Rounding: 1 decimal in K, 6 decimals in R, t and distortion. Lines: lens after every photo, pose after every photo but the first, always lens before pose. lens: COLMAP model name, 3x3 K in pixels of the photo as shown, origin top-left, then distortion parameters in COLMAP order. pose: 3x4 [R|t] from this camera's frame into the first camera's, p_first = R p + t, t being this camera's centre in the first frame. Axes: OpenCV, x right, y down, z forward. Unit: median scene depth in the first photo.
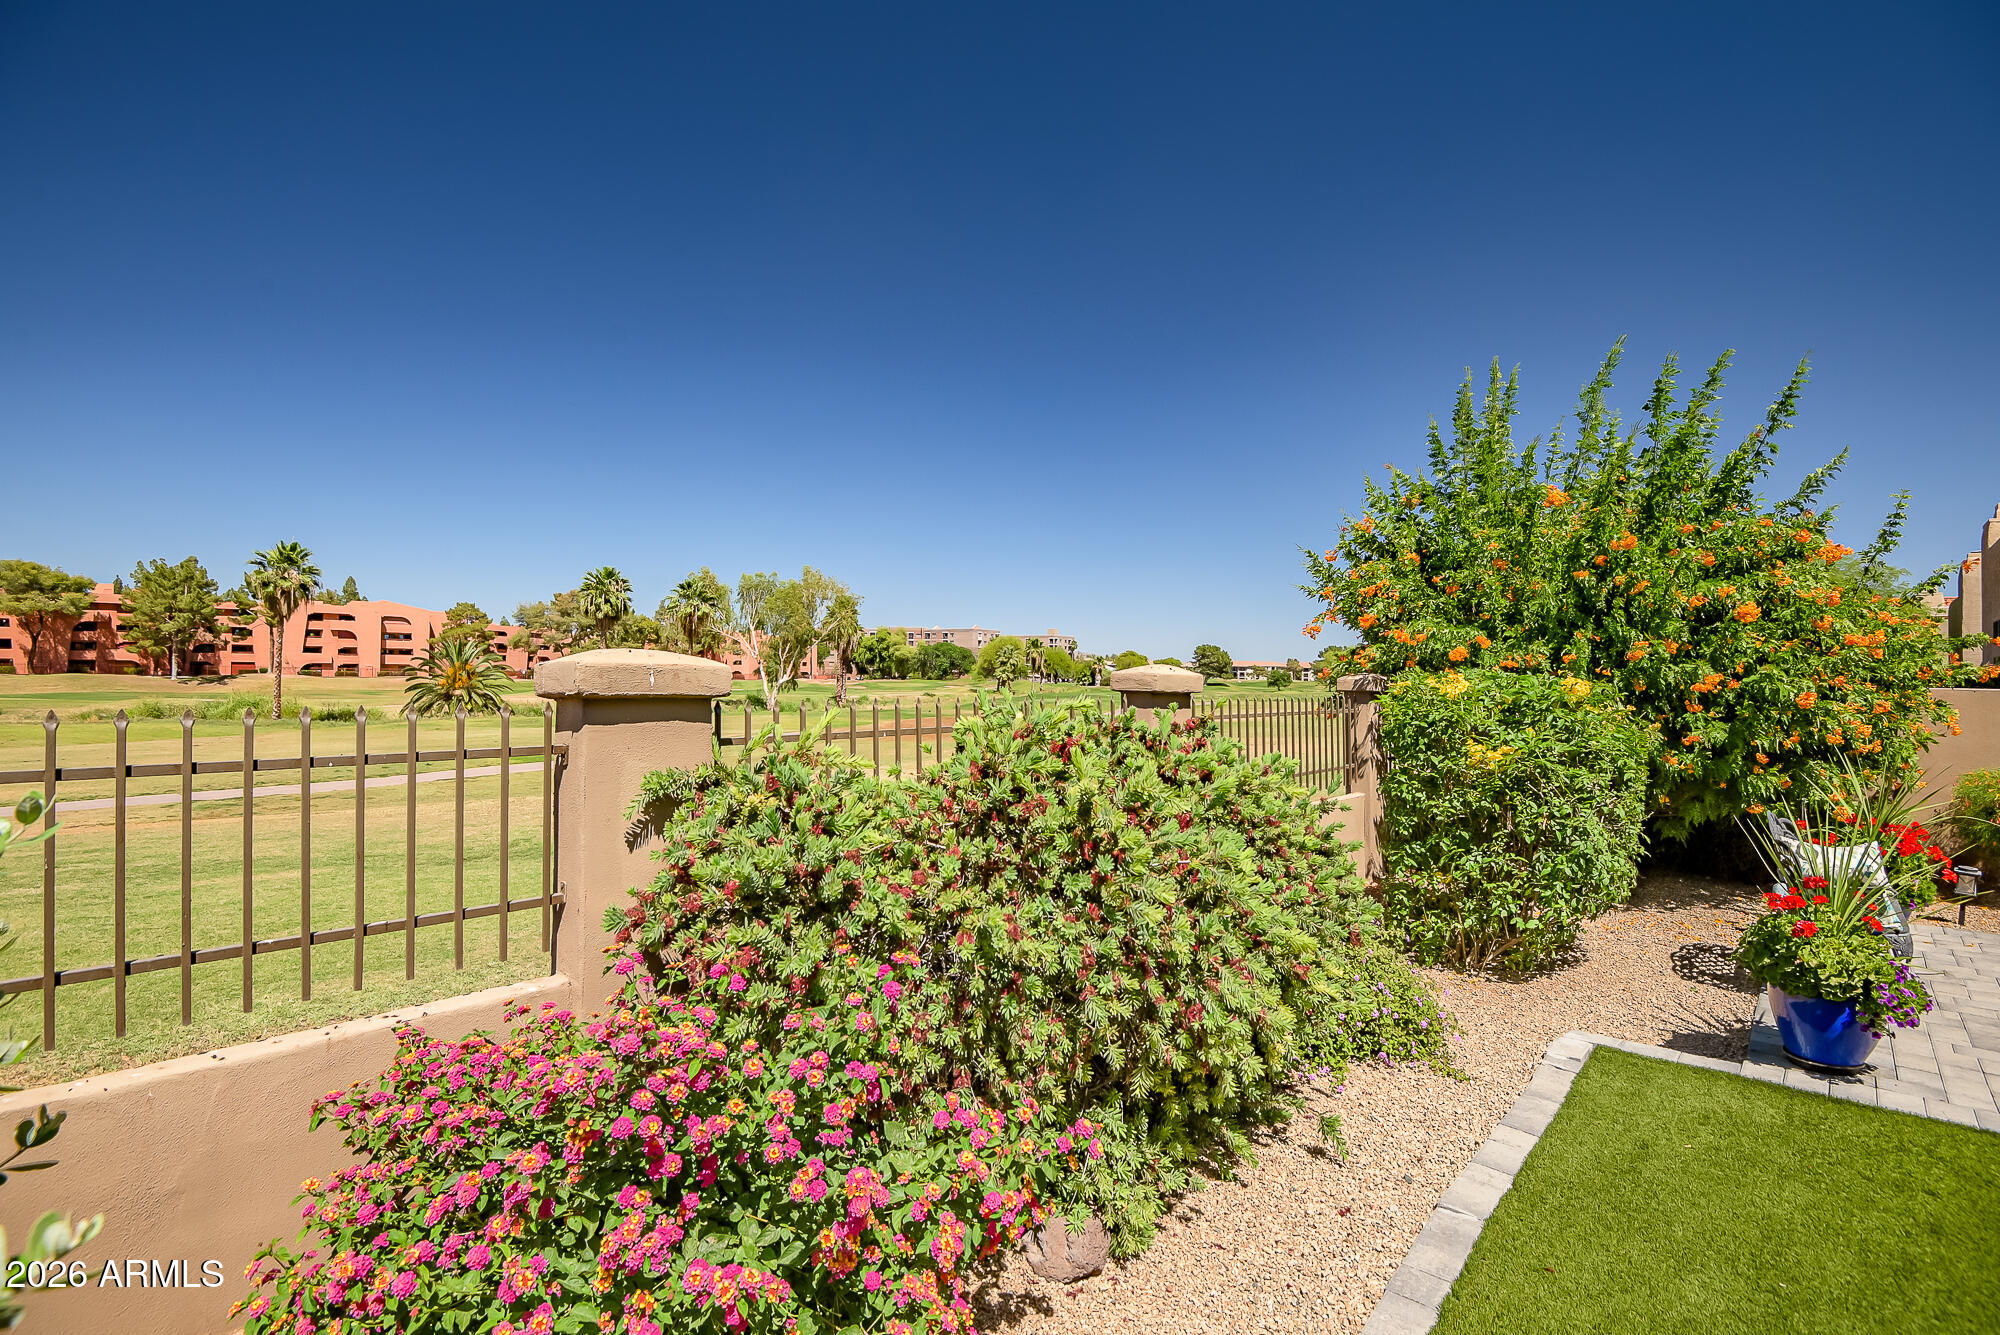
lens RADIAL K [[944.8, 0, 1000.0], [0, 944.8, 667.5], [0, 0, 1]] dist [-0.032670, -0.000604]
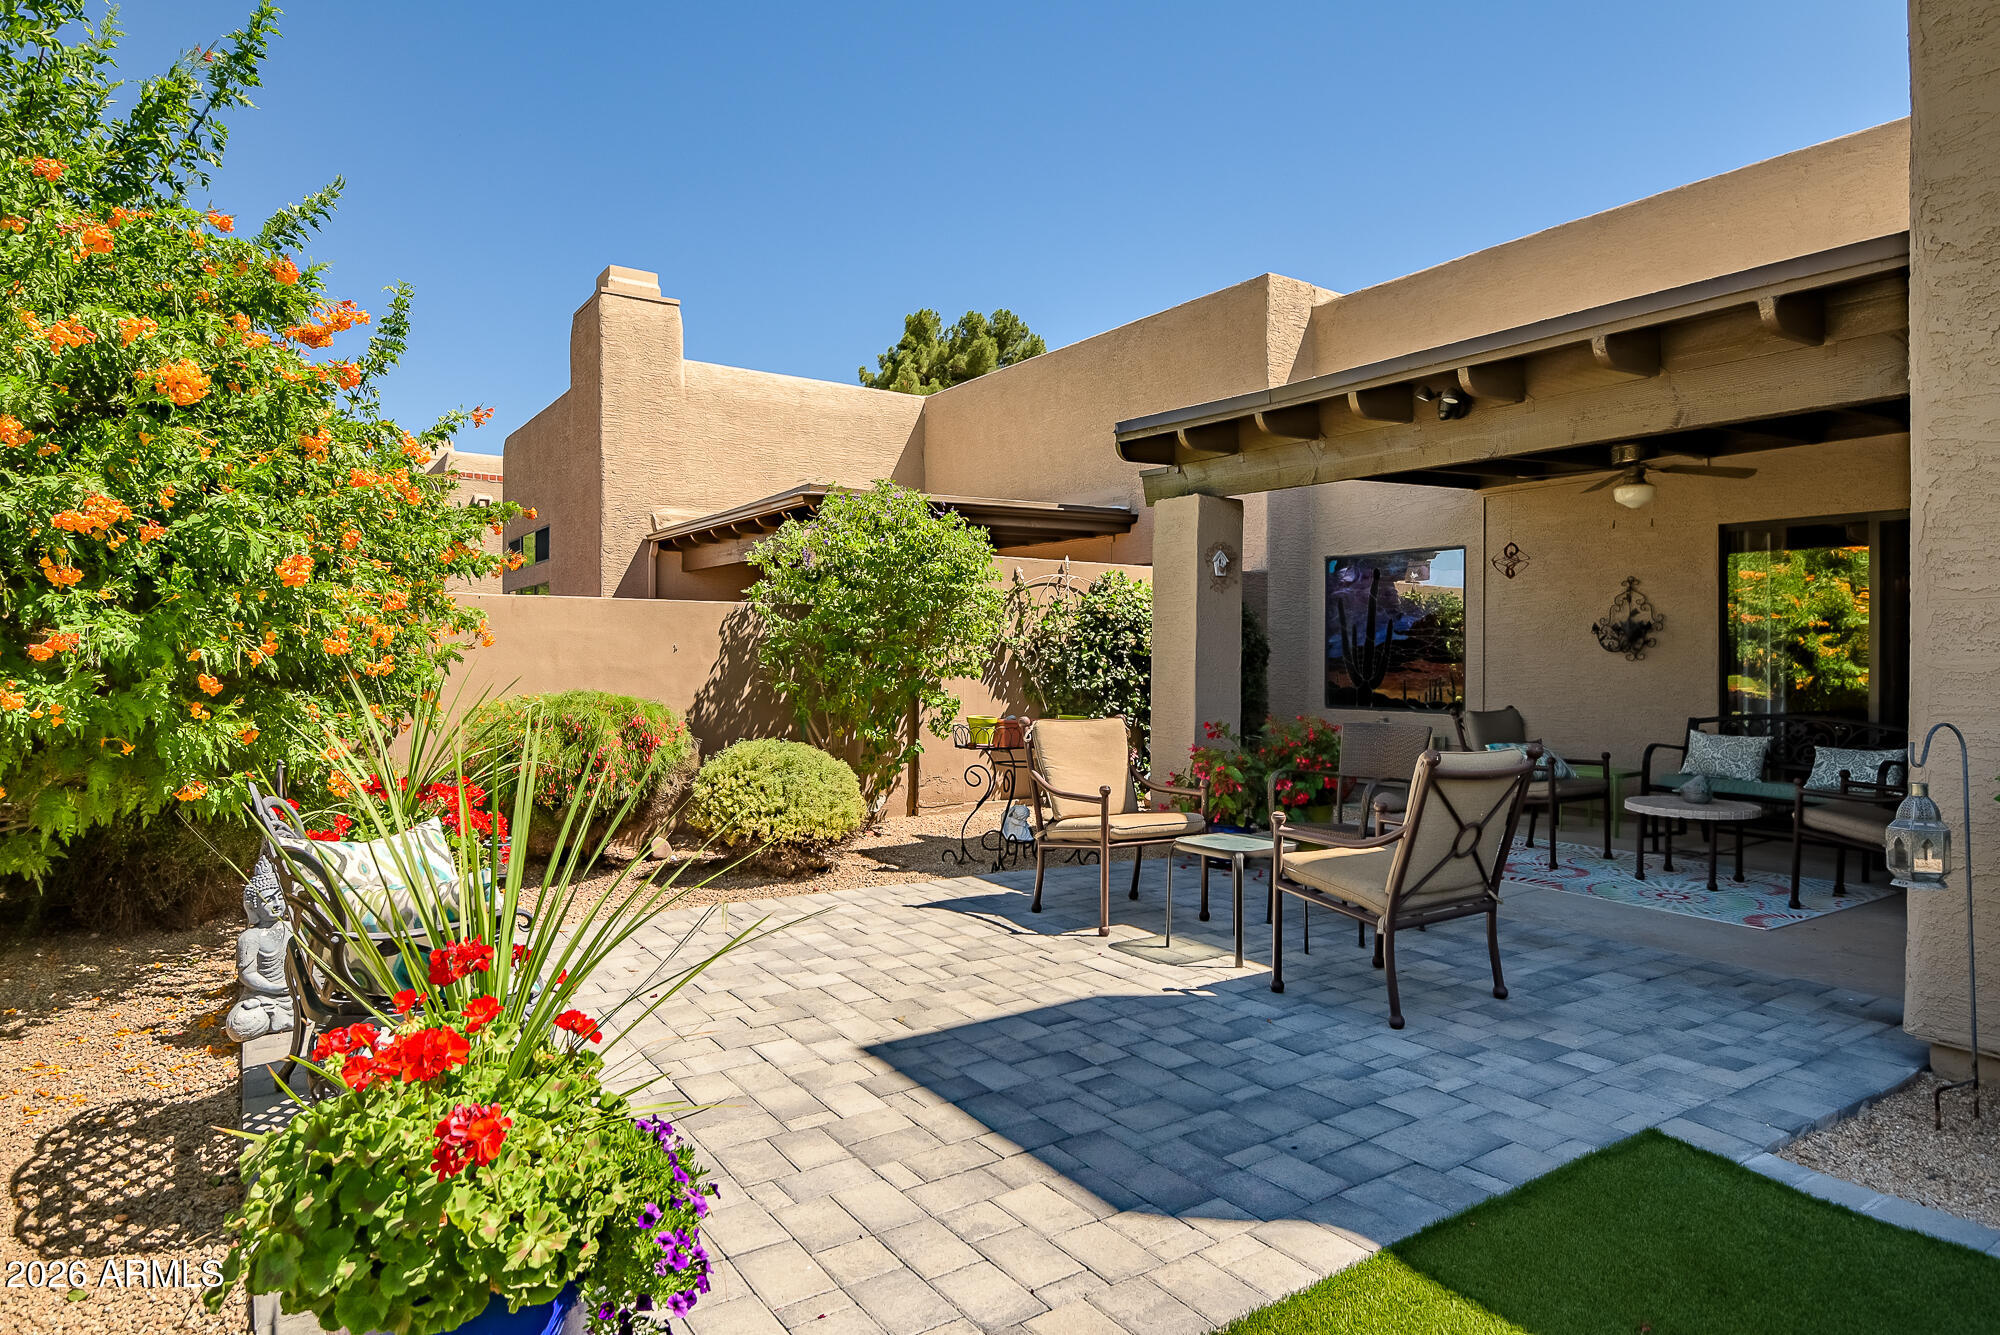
lens RADIAL K [[1145.4, 0, 1000.0], [0, 1145.4, 667.5], [0, 0, 1]] dist [0.001692, -0.000611]
pose [[0.240267, -0.013251, 0.970616, 0.323854], [-0.011153, 0.999803, 0.016410, 0.072905], [-0.970643, -0.014768, 0.240072, 0.433558]]
